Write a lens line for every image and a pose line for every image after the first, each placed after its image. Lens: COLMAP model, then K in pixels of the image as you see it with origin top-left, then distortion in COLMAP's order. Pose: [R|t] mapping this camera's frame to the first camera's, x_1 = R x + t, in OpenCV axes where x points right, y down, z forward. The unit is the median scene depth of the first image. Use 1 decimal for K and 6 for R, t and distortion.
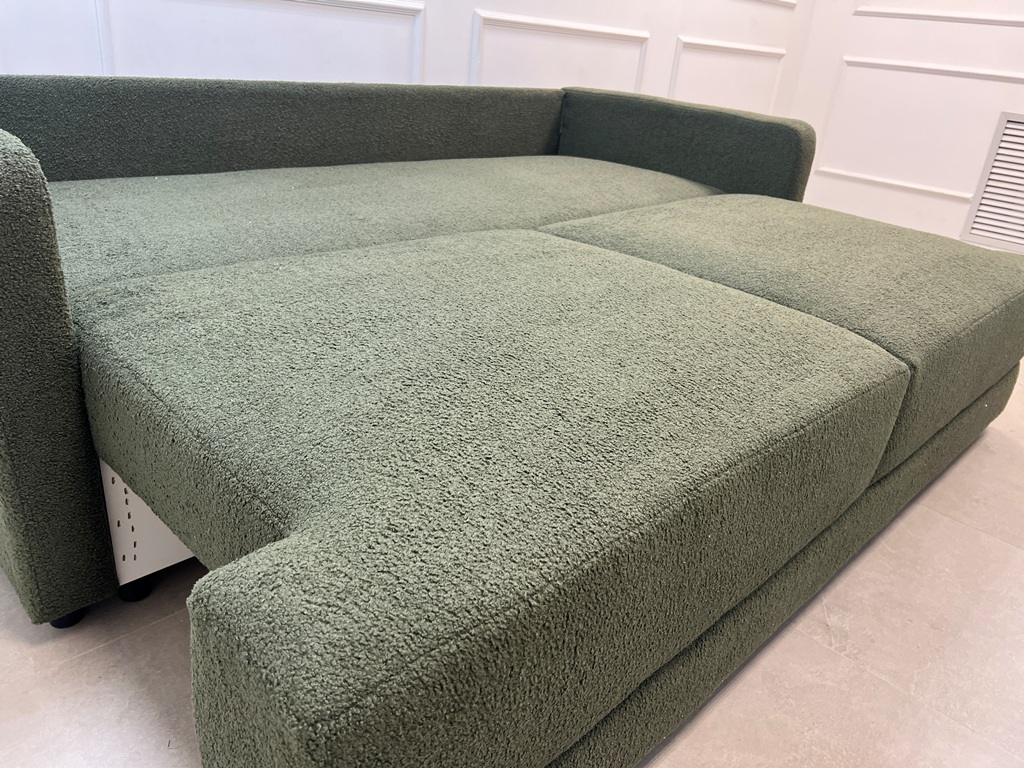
lens RADIAL K [[769.0, 0, 513.7], [0, 769.0, 396.5], [0, 0, 1]] dist [0.044720, -0.051571]
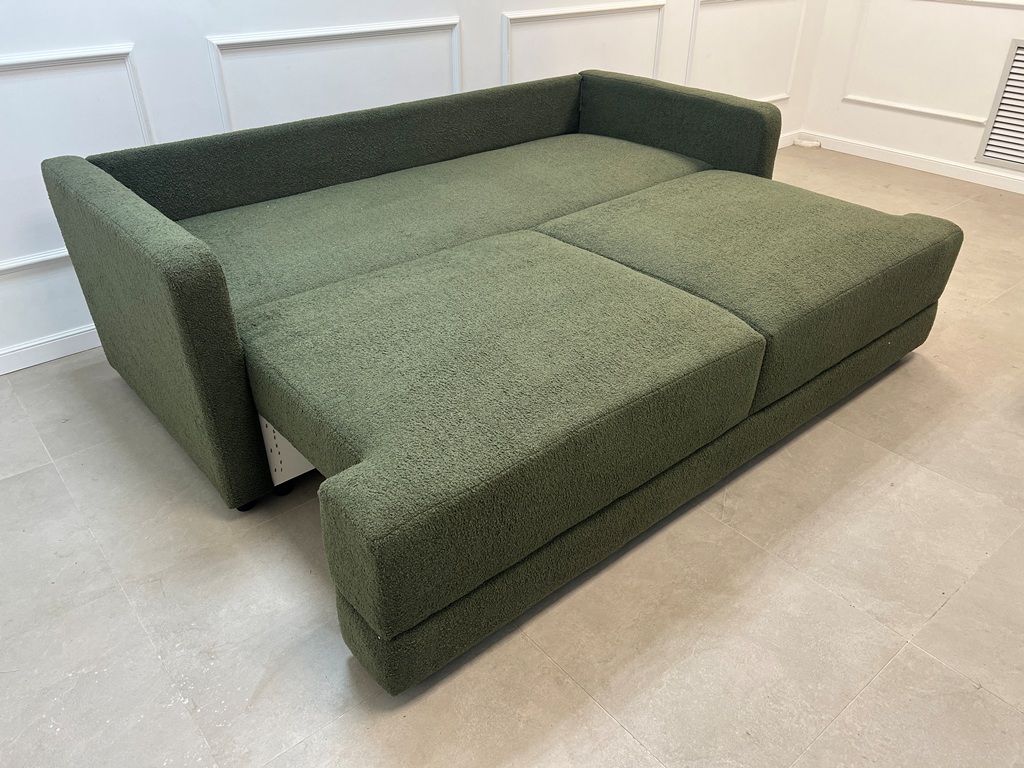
lens RADIAL K [[769.0, 0, 515.6], [0, 769.0, 391.4], [0, 0, 1]] dist [0.044720, -0.051571]
pose [[0.992795, -0.028121, -0.116475, 0.181605], [0.041793, 0.992292, 0.116659, -0.114820], [0.112296, -0.120687, 0.986319, -0.484582]]
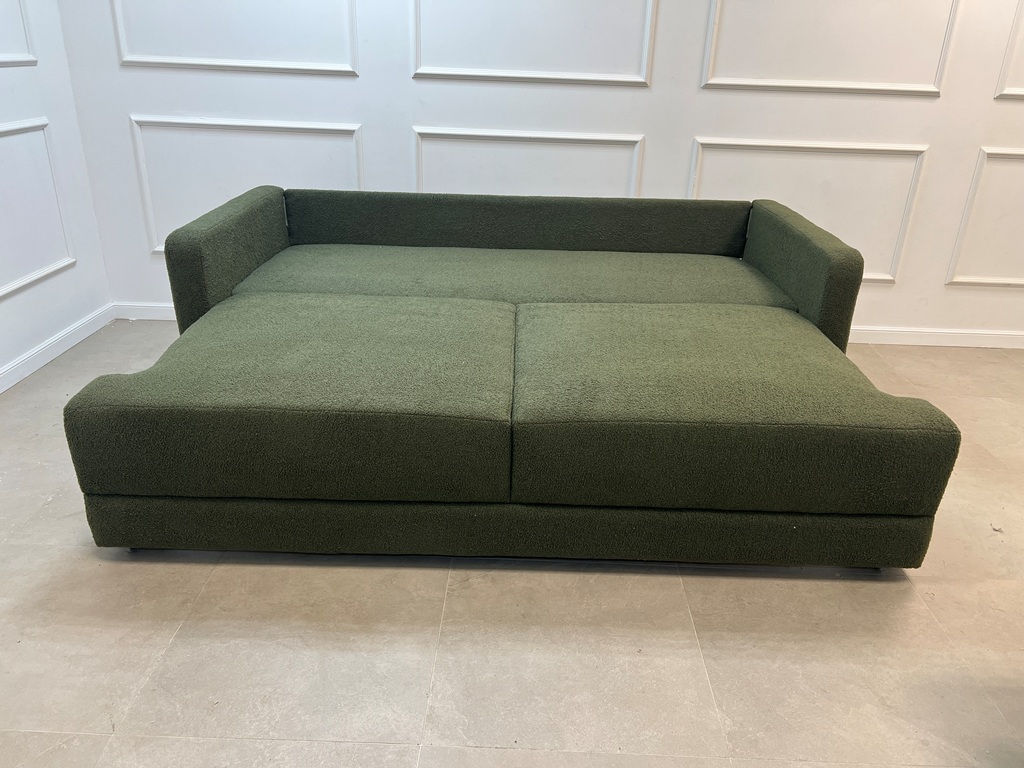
lens RADIAL K [[769.0, 0, 514.8], [0, 769.0, 381.9], [0, 0, 1]] dist [0.044720, -0.051571]
pose [[0.691084, 0.220577, -0.688294, 1.384710], [-0.274532, 0.961034, 0.032337, -0.147350], [0.668607, 0.166611, 0.724711, -0.092607]]
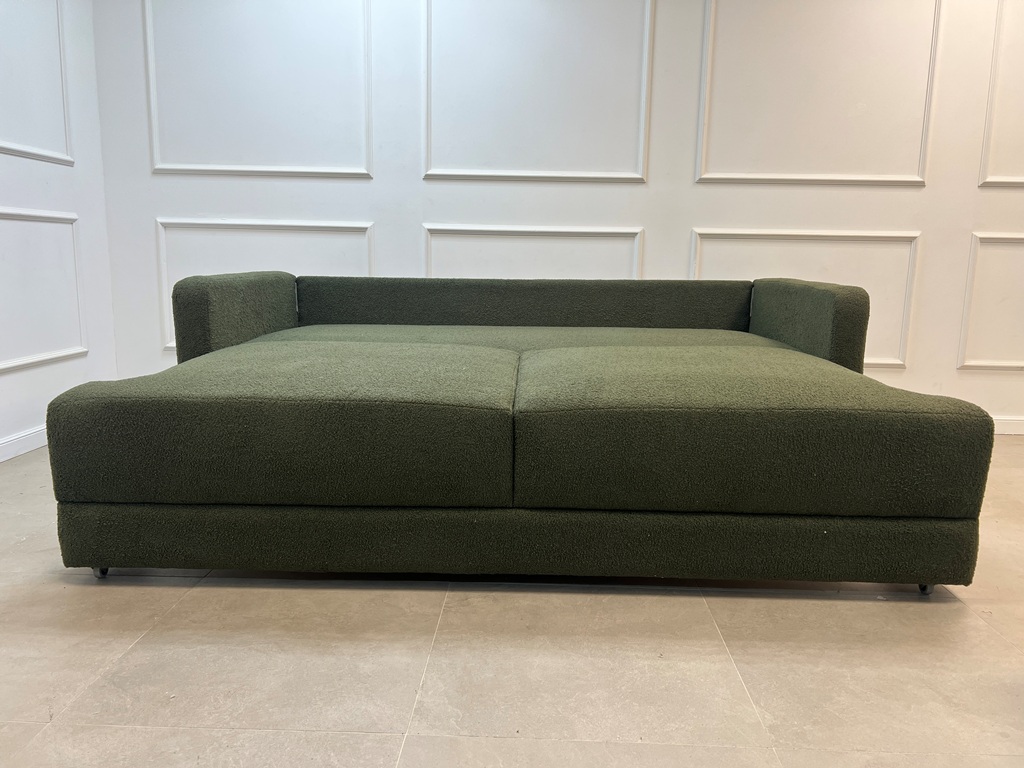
lens RADIAL K [[769.0, 0, 514.2], [0, 769.0, 383.9], [0, 0, 1]] dist [0.044720, -0.051571]
pose [[0.679977, 0.039270, -0.732181, 1.405604], [-0.267053, 0.943243, -0.197422, 0.178323], [0.682872, 0.329773, 0.651870, 0.045226]]
